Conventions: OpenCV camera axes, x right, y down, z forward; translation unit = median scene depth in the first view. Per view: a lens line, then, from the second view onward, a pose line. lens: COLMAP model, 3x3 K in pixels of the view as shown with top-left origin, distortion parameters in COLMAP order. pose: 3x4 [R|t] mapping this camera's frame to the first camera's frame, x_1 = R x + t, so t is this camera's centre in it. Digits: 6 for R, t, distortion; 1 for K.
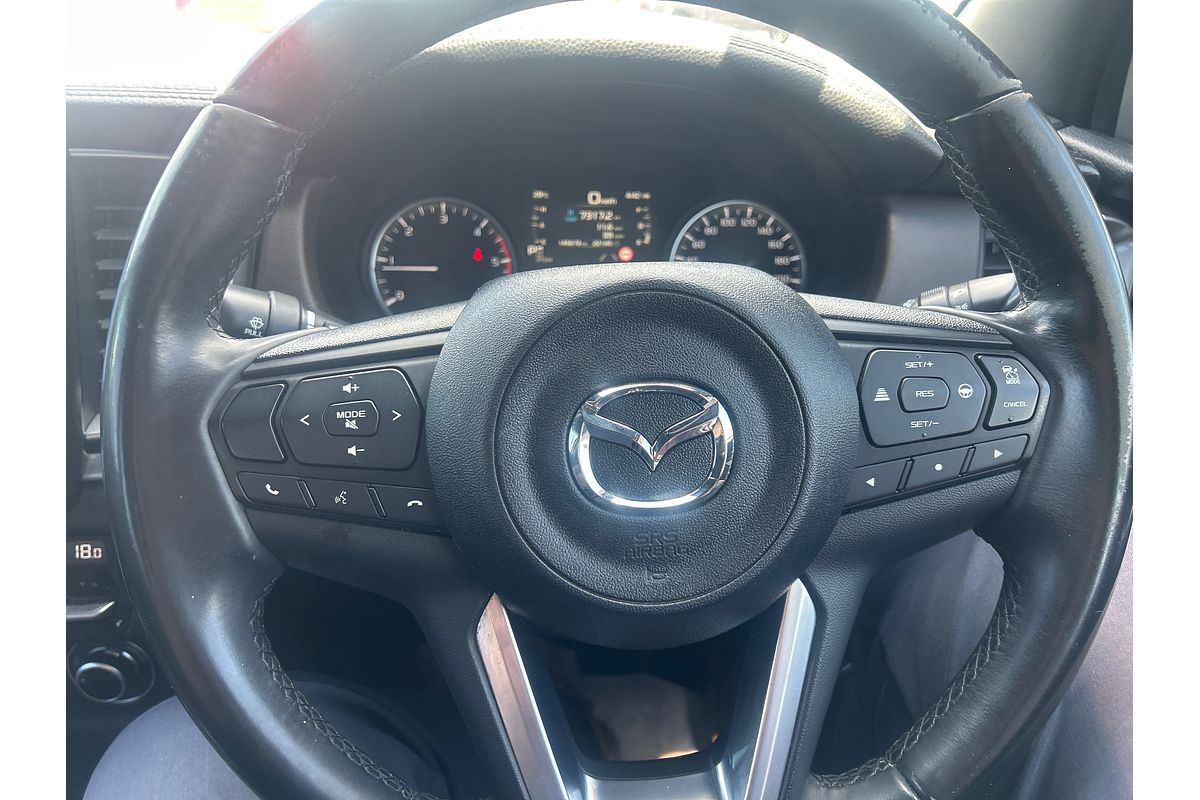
lens RADIAL K [[847.0, 0, 603.3], [0, 847.0, 405.3], [0, 0, 1]] dist [0.054918, -0.002477]
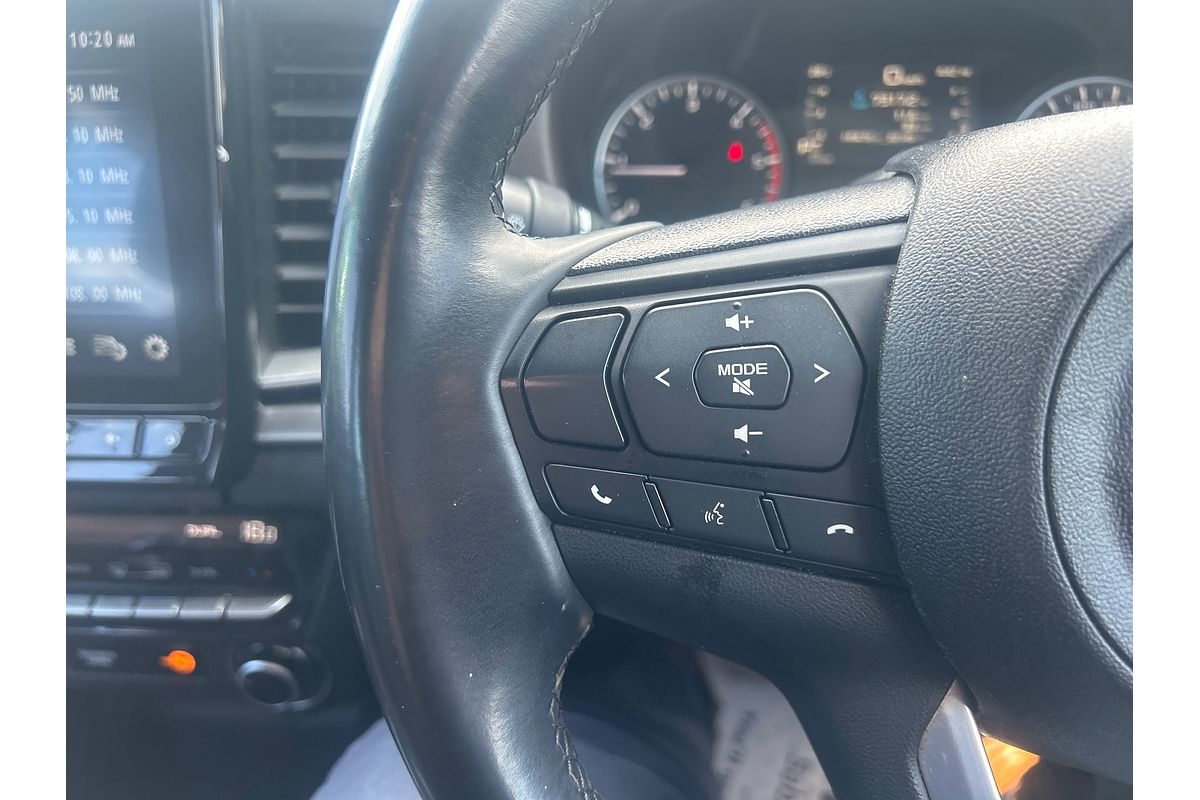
lens RADIAL K [[818.8, 0, 611.1], [0, 818.8, 402.1], [0, 0, 1]] dist [0.053740, -0.066865]
pose [[0.995900, 0.027922, -0.086048, -0.307269], [-0.022710, 0.997882, 0.060960, 0.001189], [0.087568, -0.058756, 0.994424, 0.413558]]
